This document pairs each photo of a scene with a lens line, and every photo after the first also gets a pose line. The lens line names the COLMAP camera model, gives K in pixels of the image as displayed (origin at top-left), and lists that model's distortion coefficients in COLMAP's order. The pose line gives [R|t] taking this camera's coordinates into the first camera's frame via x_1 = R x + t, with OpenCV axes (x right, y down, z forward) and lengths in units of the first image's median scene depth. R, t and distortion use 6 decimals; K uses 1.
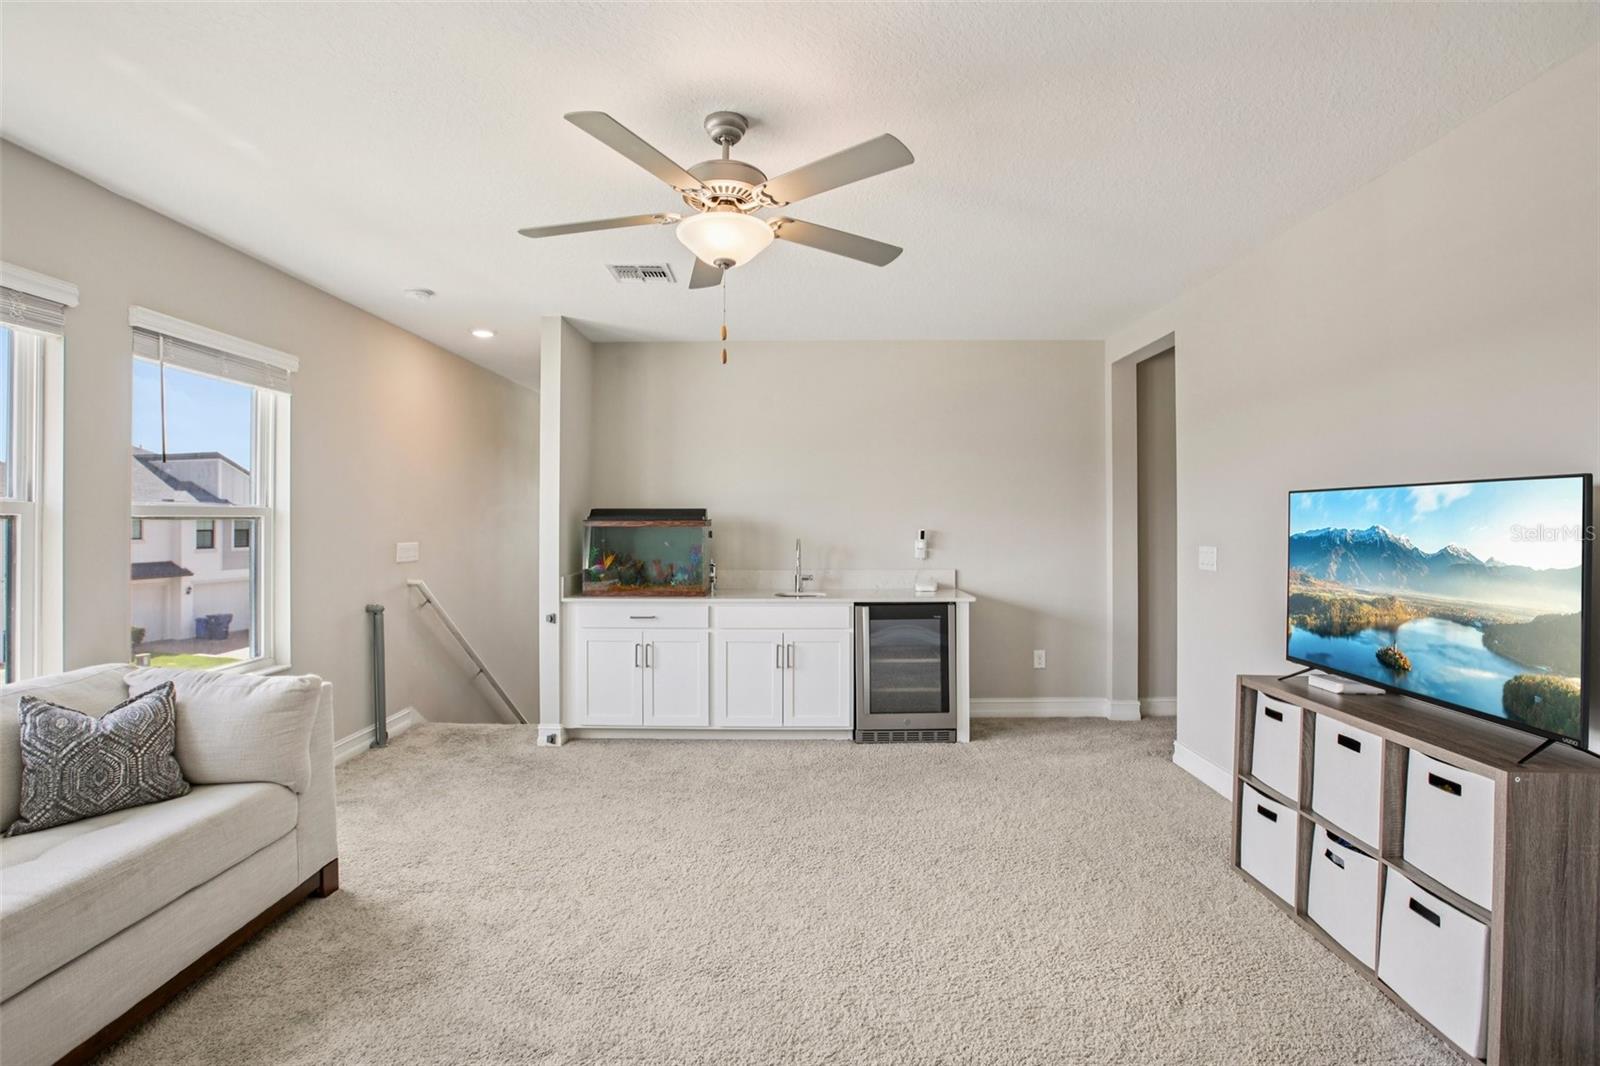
lens RADIAL K [[753.9, 0, 801.0], [0, 753.9, 523.8], [0, 0, 1]] dist [-0.052083, 0.016372]
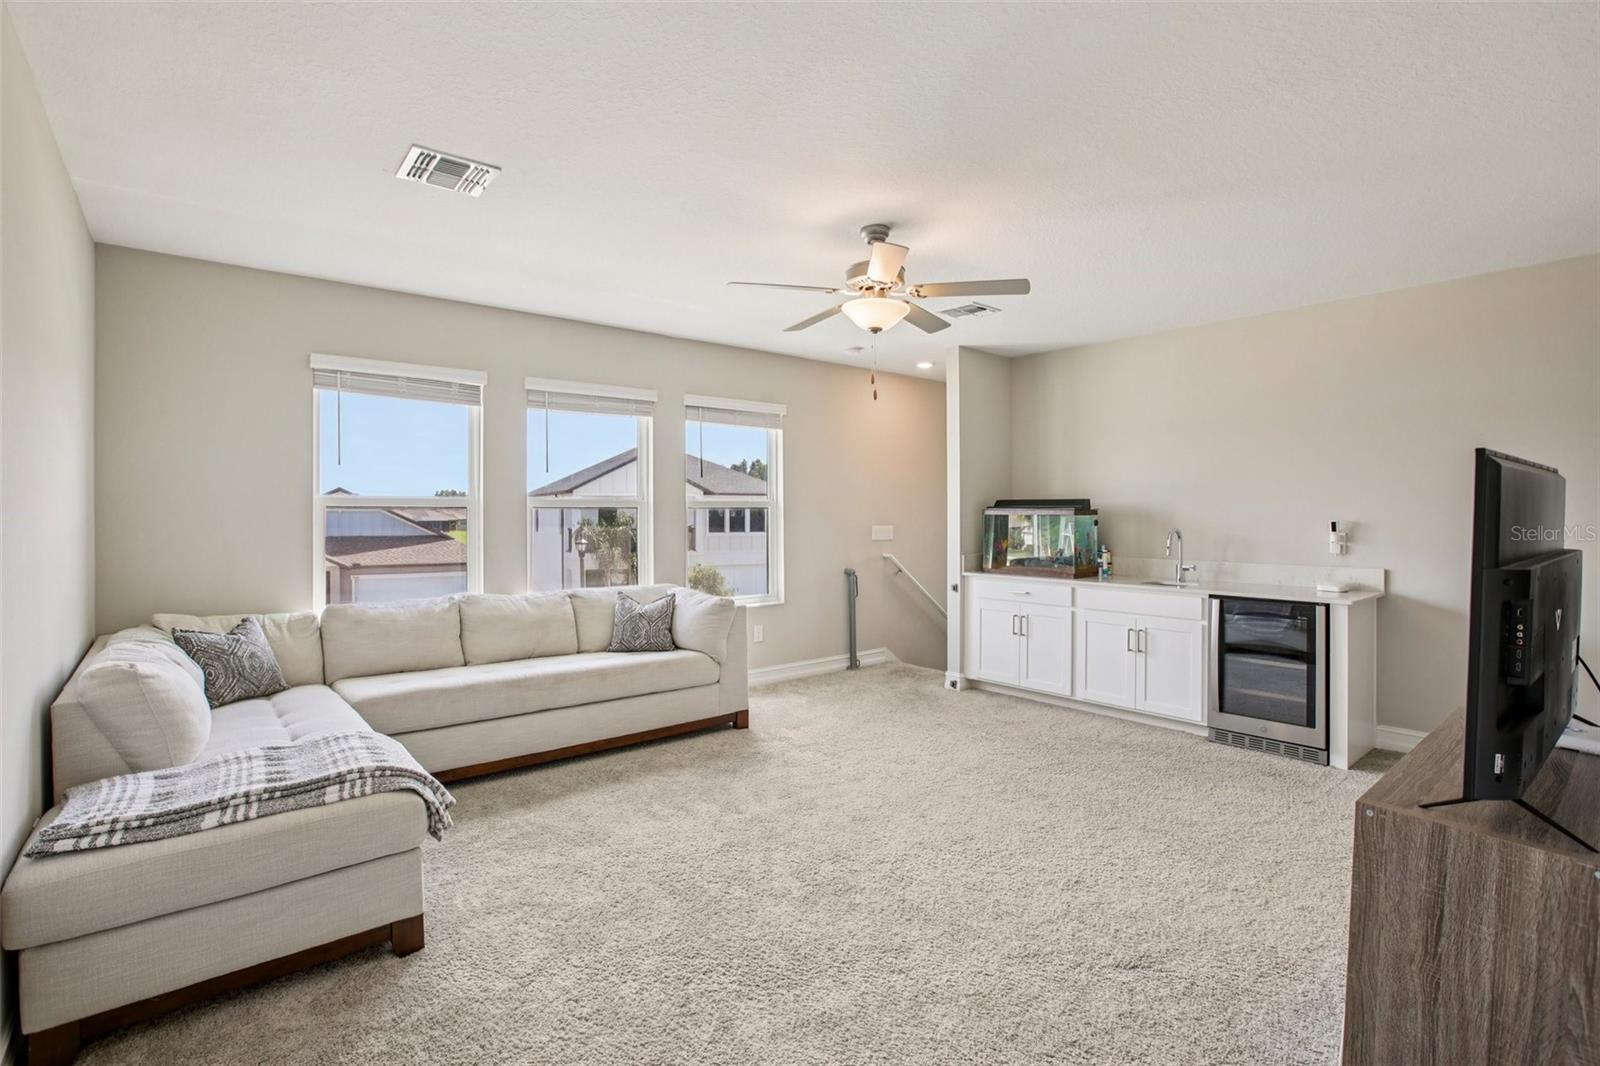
lens RADIAL K [[751.9, 0, 783.9], [0, 751.9, 517.7], [0, 0, 1]] dist [-0.043004, 0.014749]
pose [[0.644474, 0.007455, -0.764590, 0.449401], [-0.003365, 0.999970, 0.006914, 0.001203], [0.764619, -0.001883, 0.644480, -0.028615]]
